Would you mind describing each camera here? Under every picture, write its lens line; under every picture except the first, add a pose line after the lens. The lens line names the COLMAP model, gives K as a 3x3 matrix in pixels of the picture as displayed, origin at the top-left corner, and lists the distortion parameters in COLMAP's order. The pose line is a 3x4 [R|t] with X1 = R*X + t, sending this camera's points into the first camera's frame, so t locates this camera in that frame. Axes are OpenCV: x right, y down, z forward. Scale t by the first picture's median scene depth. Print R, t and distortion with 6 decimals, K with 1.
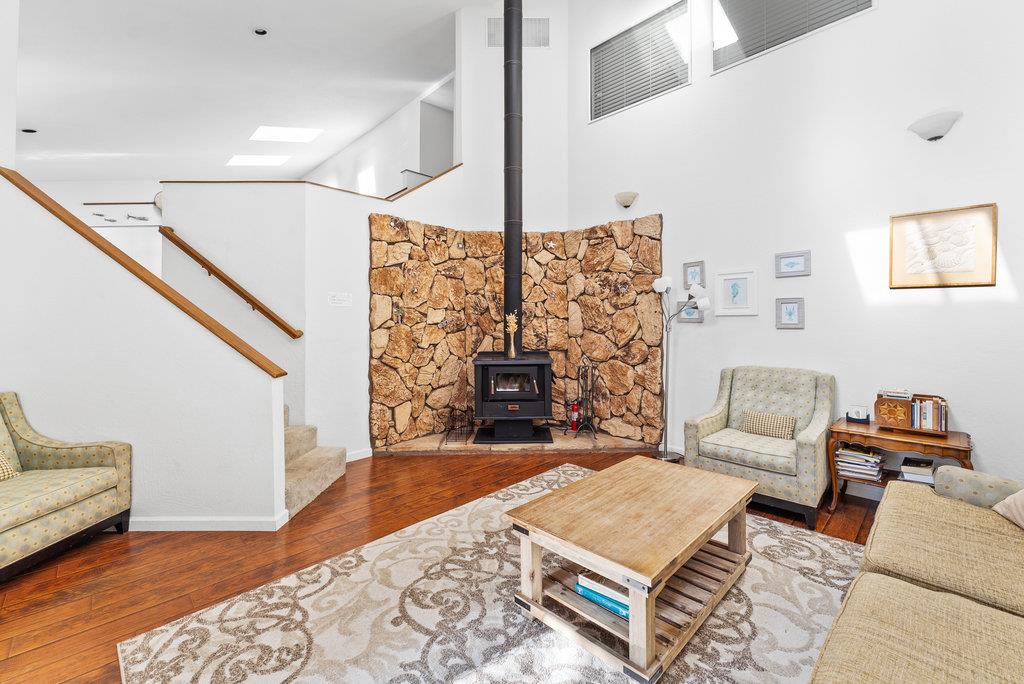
lens RADIAL K [[423.4, 0, 517.0], [0, 423.4, 319.9], [0, 0, 1]] dist [0.000060, 0.000018]
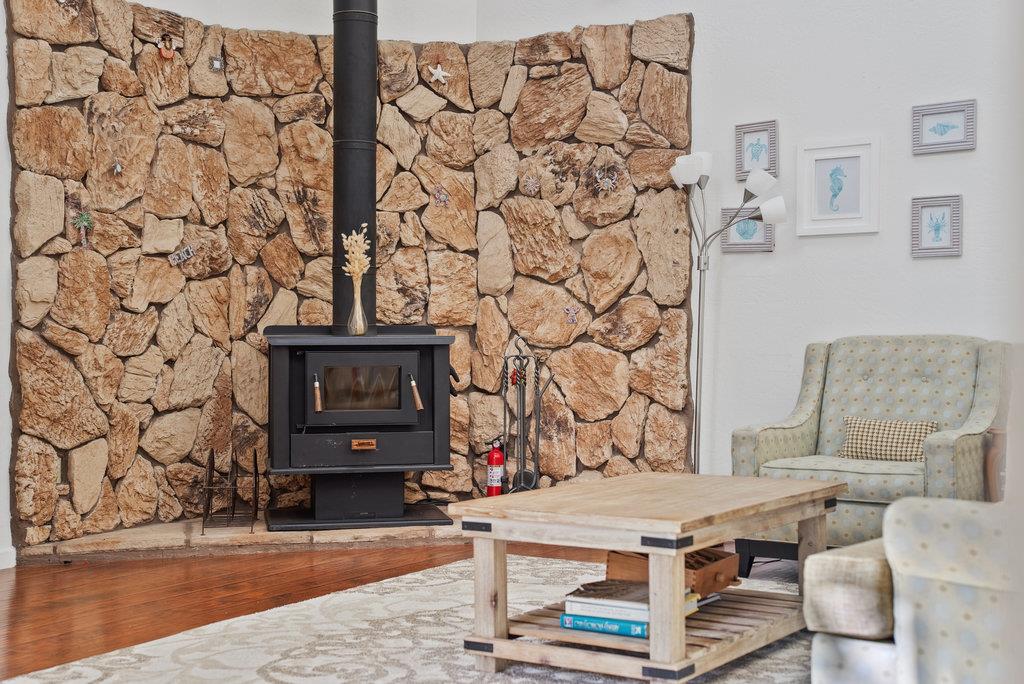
lens RADIAL K [[1399.7, 0, 512.0], [0, 1399.7, 342.0], [0, 0, 1]] dist [0.208610, 0.057166]
pose [[0.978105, 0.003750, 0.208076, -0.153645], [-0.005216, 0.999965, 0.006496, 0.087183], [-0.208044, -0.007439, 0.978091, -0.426372]]
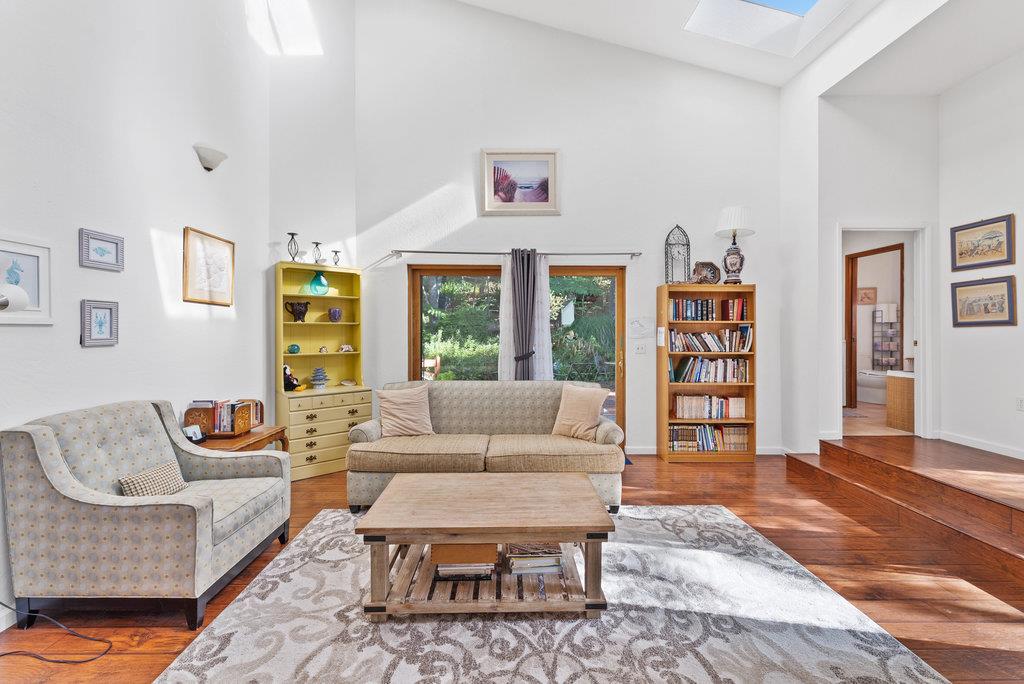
lens RADIAL K [[422.2, 0, 512.0], [0, 422.2, 342.0], [0, 0, 1]] dist [-0.000273, 0.000035]
pose [[-0.713141, -0.016299, 0.700831, -0.230985], [-0.004235, 0.999812, 0.018942, -0.001026], [-0.701008, 0.010540, -0.713076, 0.793020]]
